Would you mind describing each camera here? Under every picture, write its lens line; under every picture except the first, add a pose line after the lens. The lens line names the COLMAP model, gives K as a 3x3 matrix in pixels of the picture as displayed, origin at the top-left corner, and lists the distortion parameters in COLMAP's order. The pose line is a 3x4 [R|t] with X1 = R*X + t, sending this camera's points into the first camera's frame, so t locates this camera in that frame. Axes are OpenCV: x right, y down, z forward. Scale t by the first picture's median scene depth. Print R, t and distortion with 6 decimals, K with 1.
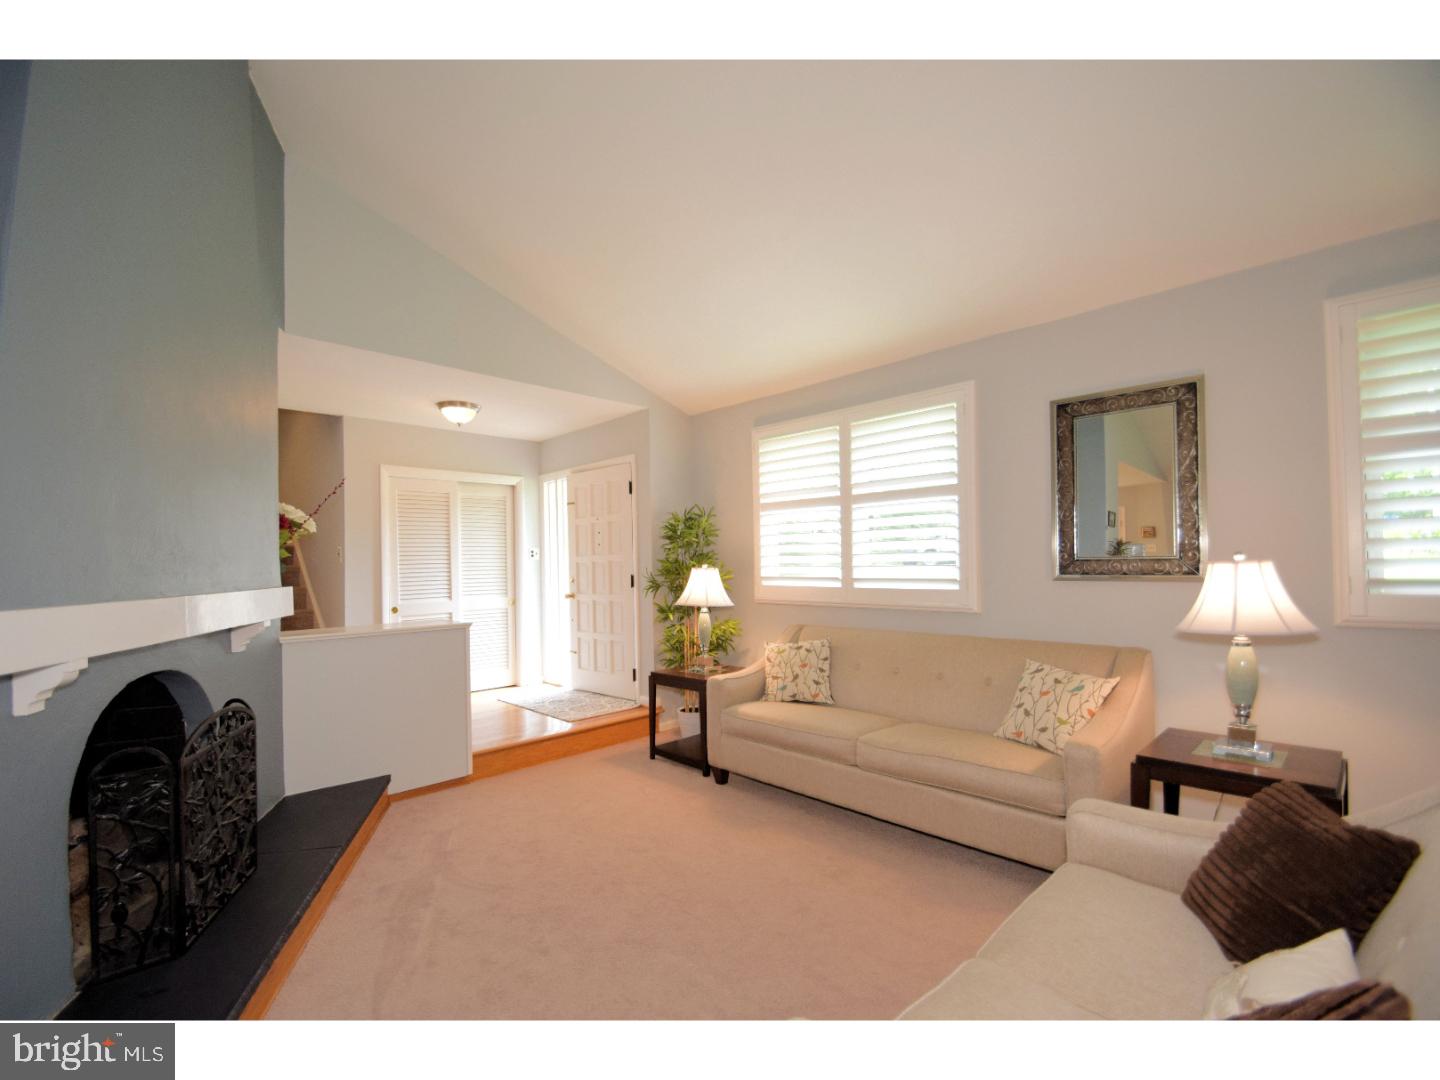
lens RADIAL K [[654.7, 0, 682.6], [0, 654.7, 559.0], [0, 0, 1]] dist [0.040681, -0.030097]
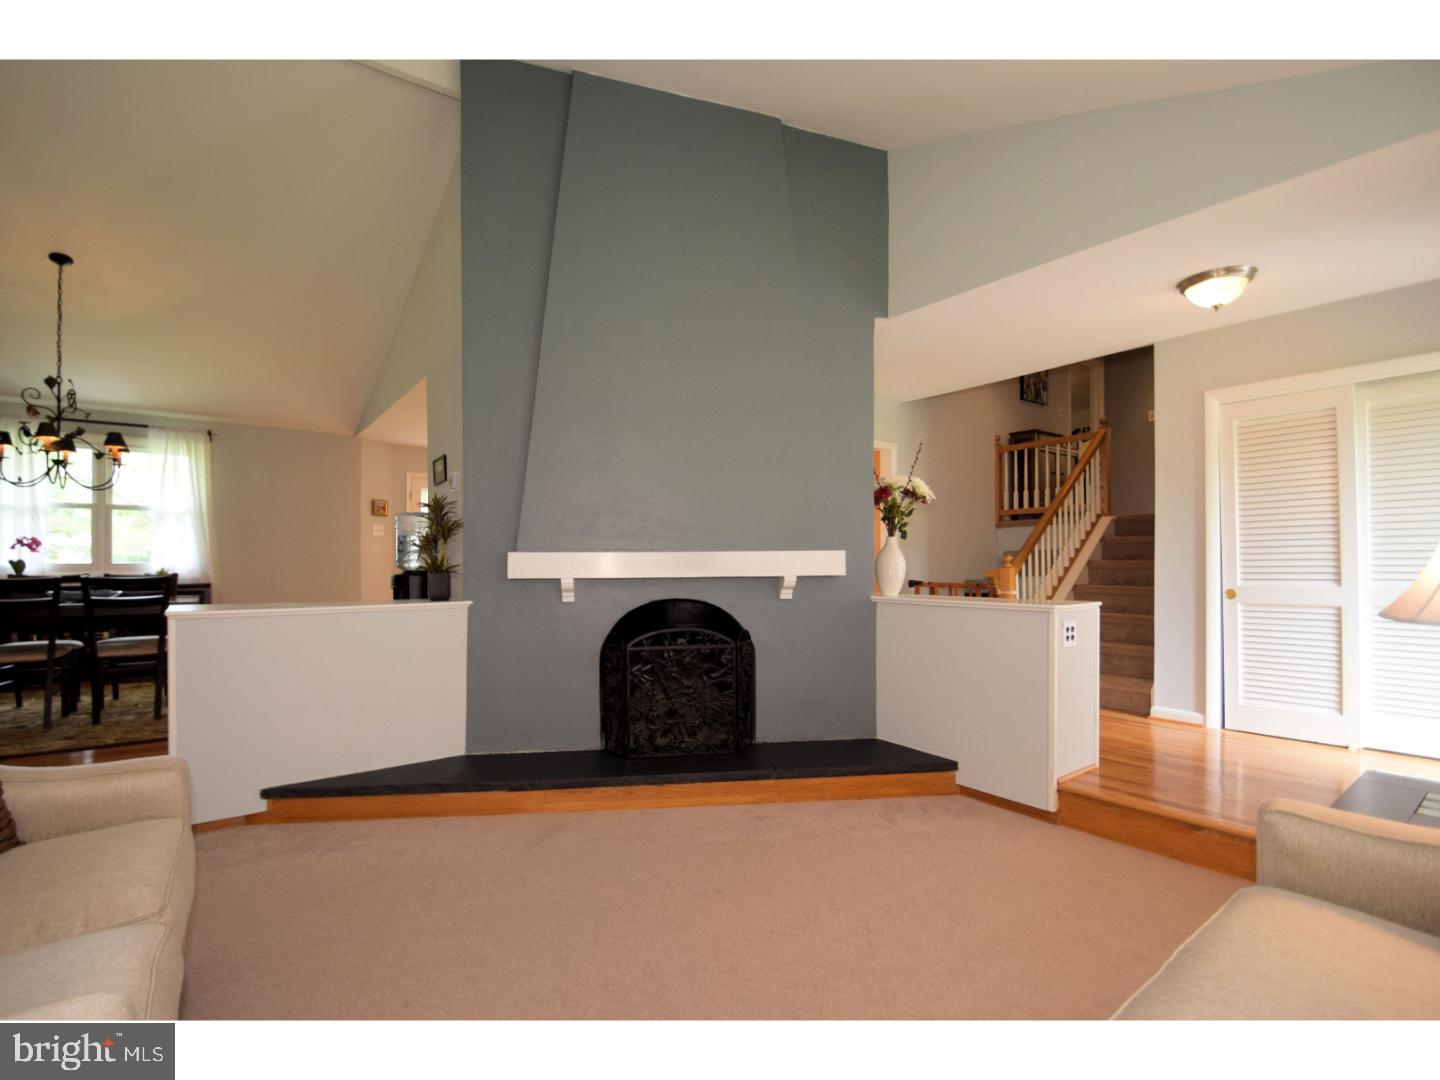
lens RADIAL K [[654.7, 0, 682.6], [0, 654.7, 559.0], [0, 0, 1]] dist [0.040681, -0.030097]
pose [[-0.135758, 0.017413, -0.990589, 0.375910], [0.013418, 0.999786, 0.015735, 0.023796], [0.990651, -0.011156, -0.135963, 0.570217]]
